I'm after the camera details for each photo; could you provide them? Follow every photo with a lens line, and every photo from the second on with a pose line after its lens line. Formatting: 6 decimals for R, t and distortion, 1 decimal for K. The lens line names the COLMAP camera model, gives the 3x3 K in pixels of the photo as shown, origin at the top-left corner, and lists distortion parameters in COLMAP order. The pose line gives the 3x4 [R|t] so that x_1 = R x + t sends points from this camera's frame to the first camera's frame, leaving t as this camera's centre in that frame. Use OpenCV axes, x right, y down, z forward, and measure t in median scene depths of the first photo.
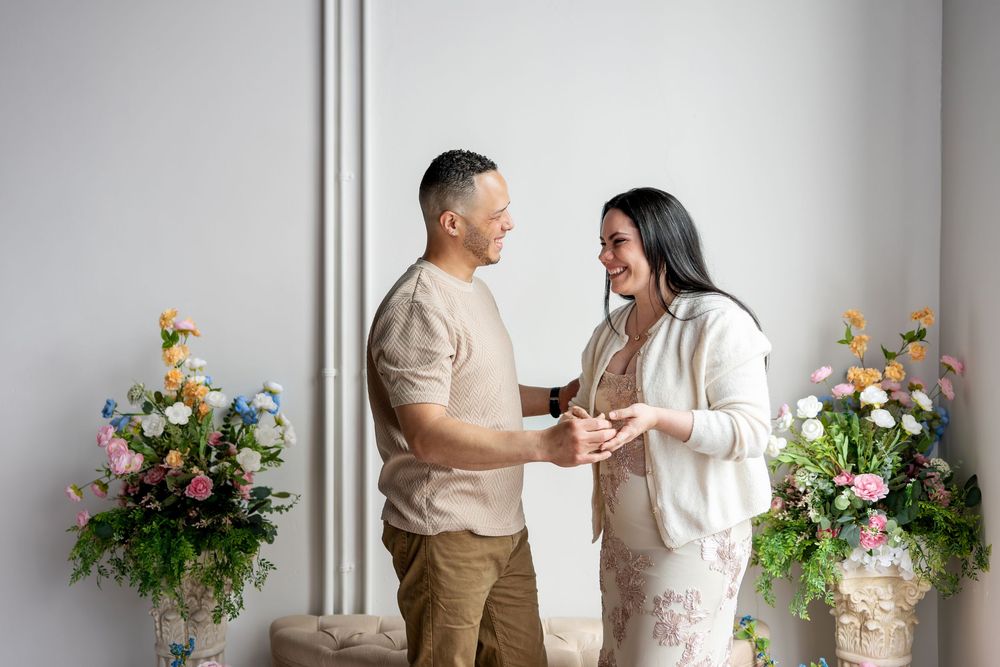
lens RADIAL K [[1562.9, 0, 466.4], [0, 1562.9, 292.4], [0, 0, 1]] dist [-0.015722, 0.024510]
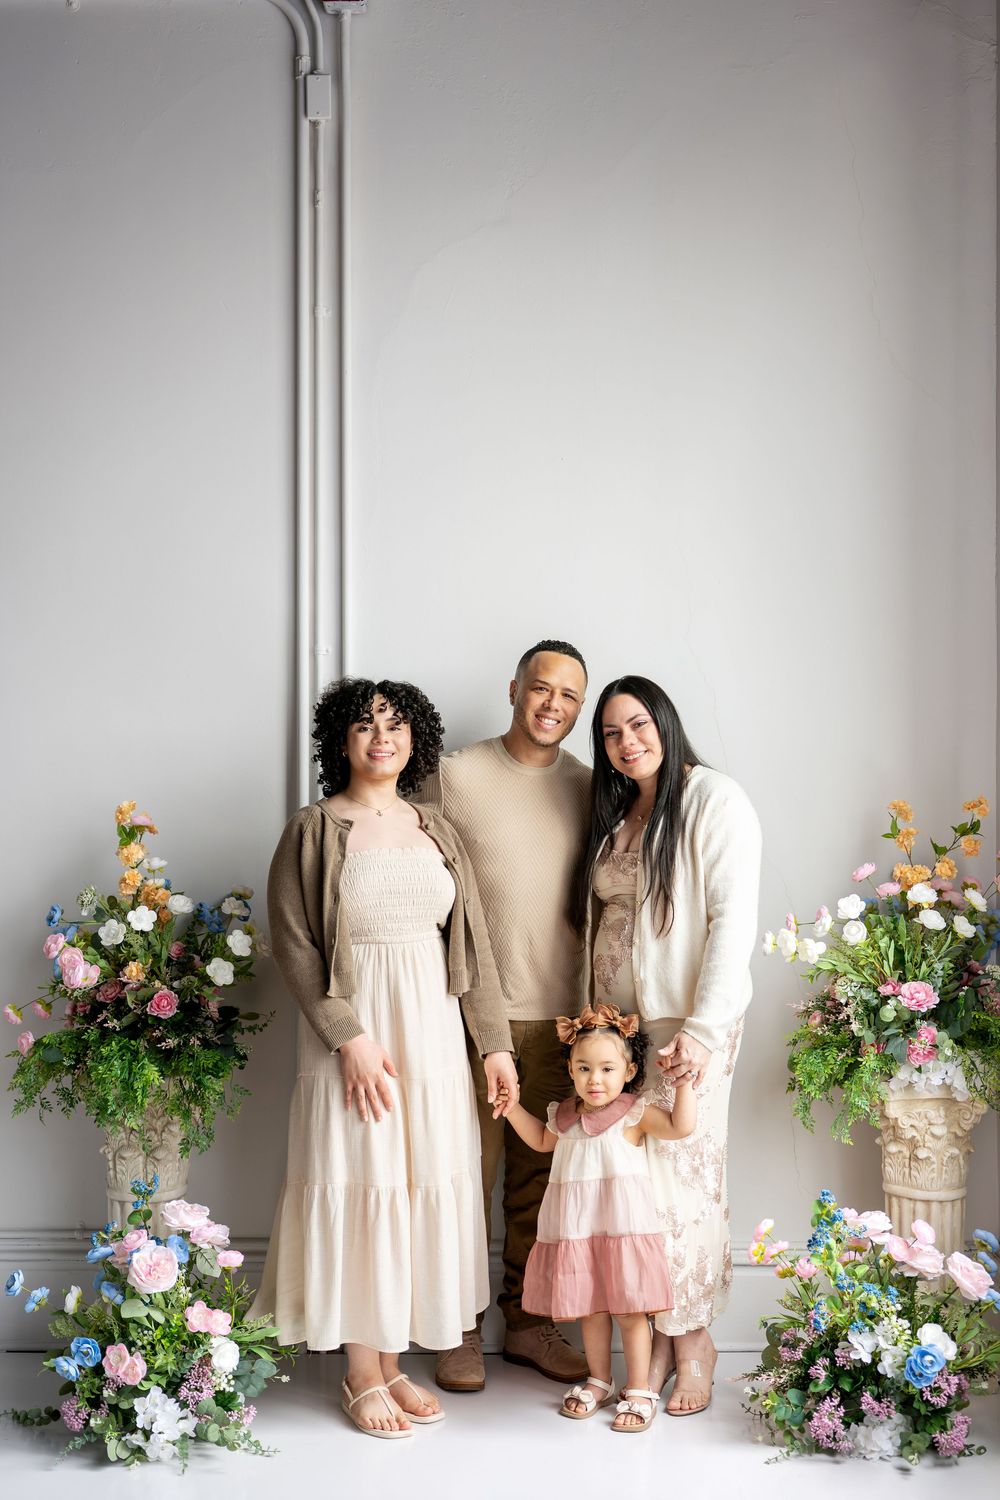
lens RADIAL K [[2048.6, 0, 485.4], [0, 2048.6, 755.2], [0, 0, 1]] dist [-0.033806, 0.068308]
pose [[0.999269, -0.002638, 0.038127, -0.033220], [0.003436, 0.999776, -0.020865, 0.009637], [-0.038063, 0.020981, 0.999055, -0.160817]]
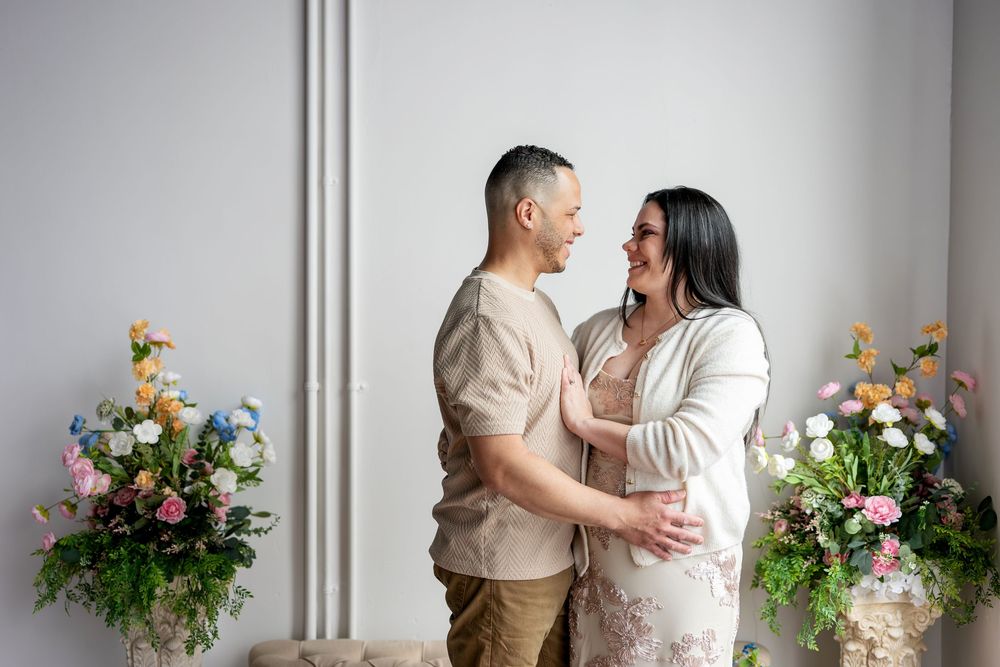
lens RADIAL K [[1440.8, 0, 497.5], [0, 1440.8, 330.1], [0, 0, 1]] dist [0.003857, -0.070595]
pose [[0.999504, 0.002957, 0.031349, -0.002432], [-0.003551, 0.999815, 0.018887, -0.000277], [-0.031288, -0.018989, 0.999330, 0.129832]]
